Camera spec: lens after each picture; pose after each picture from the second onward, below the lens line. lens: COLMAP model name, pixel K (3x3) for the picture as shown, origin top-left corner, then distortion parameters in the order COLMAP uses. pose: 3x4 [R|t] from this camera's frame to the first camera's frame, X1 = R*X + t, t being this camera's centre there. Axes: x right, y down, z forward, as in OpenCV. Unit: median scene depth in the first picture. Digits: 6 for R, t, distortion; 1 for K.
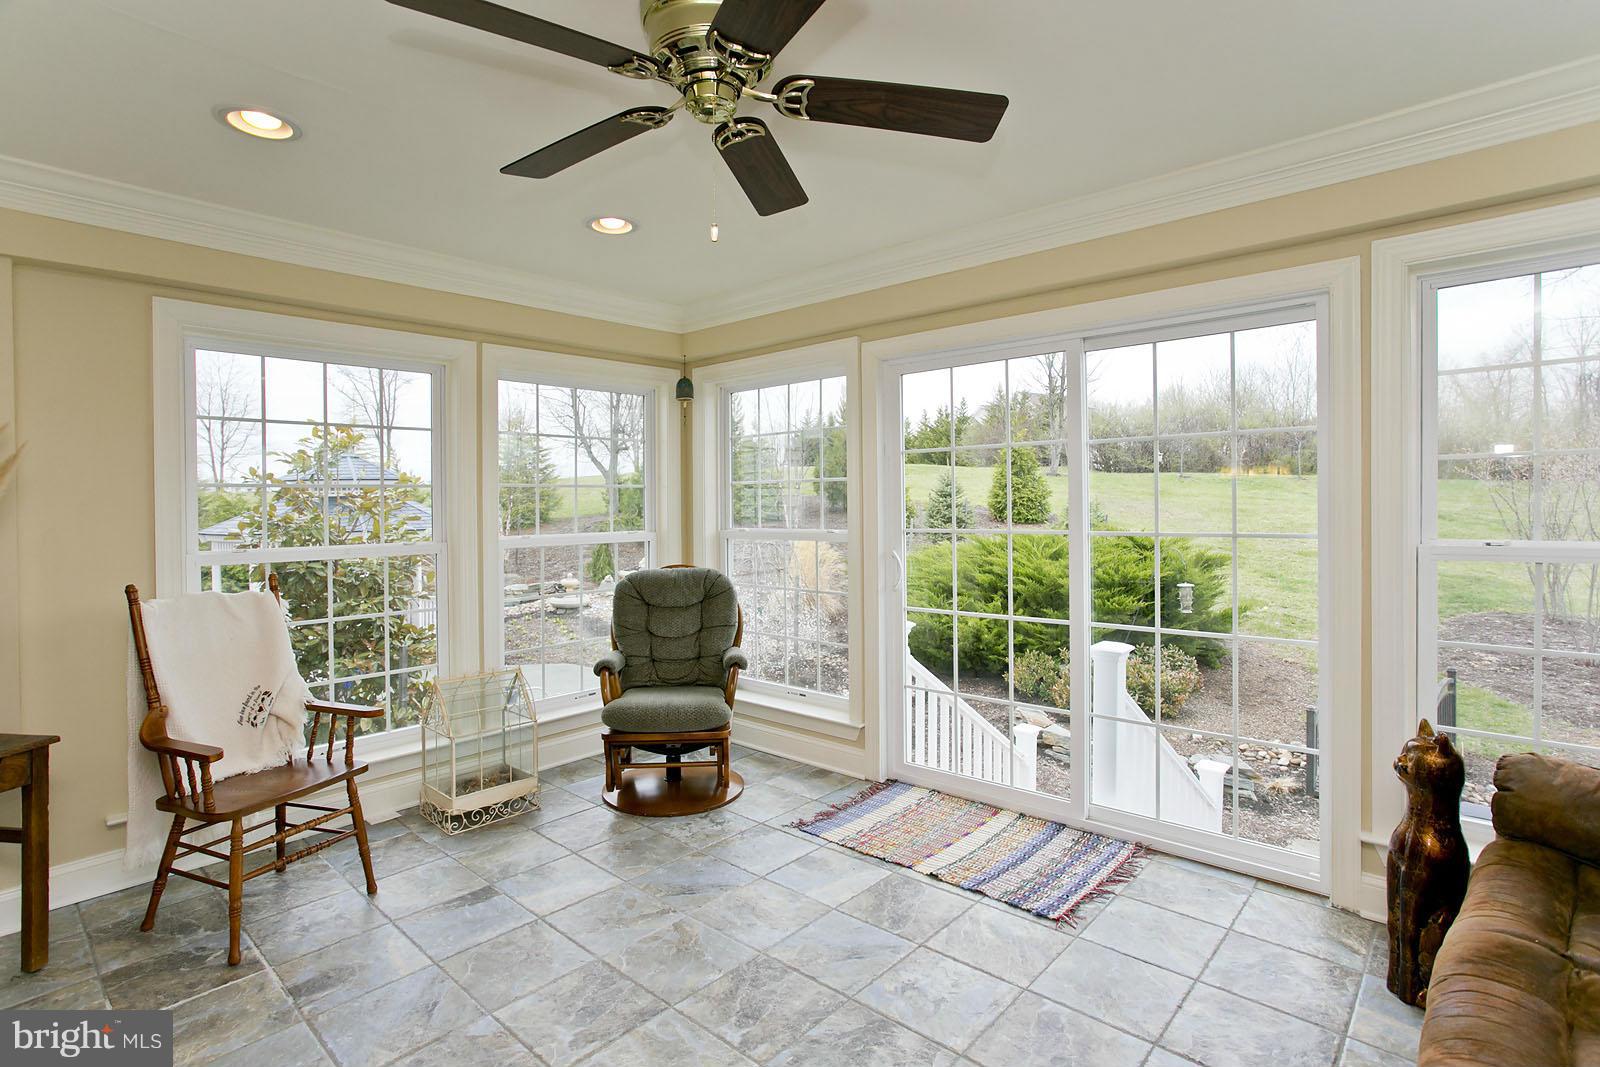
lens RADIAL K [[782.5, 0, 805.7], [0, 782.5, 540.6], [0, 0, 1]] dist [-0.029087, 0.009206]
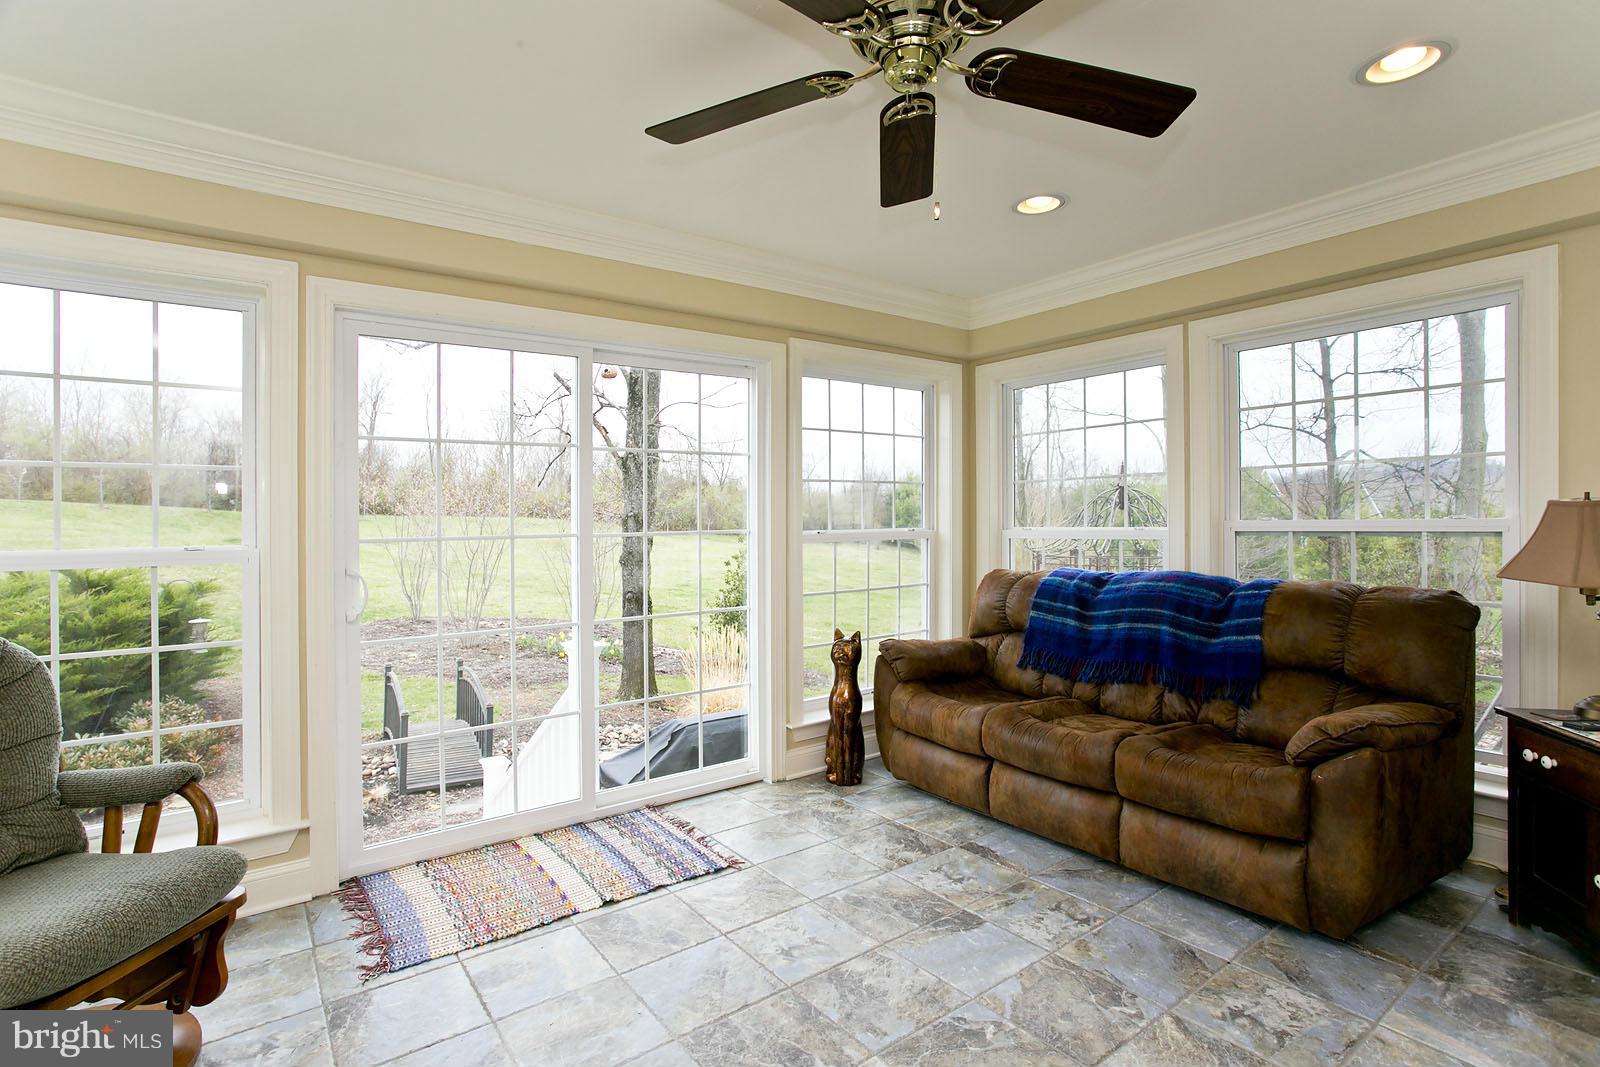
lens RADIAL K [[782.5, 0, 805.7], [0, 782.5, 540.6], [0, 0, 1]] dist [-0.029087, 0.009206]
pose [[0.197899, -0.019277, 0.980033, -0.677697], [0.047003, 0.998843, 0.010156, -0.000850], [-0.979095, 0.044054, 0.198576, 0.553752]]
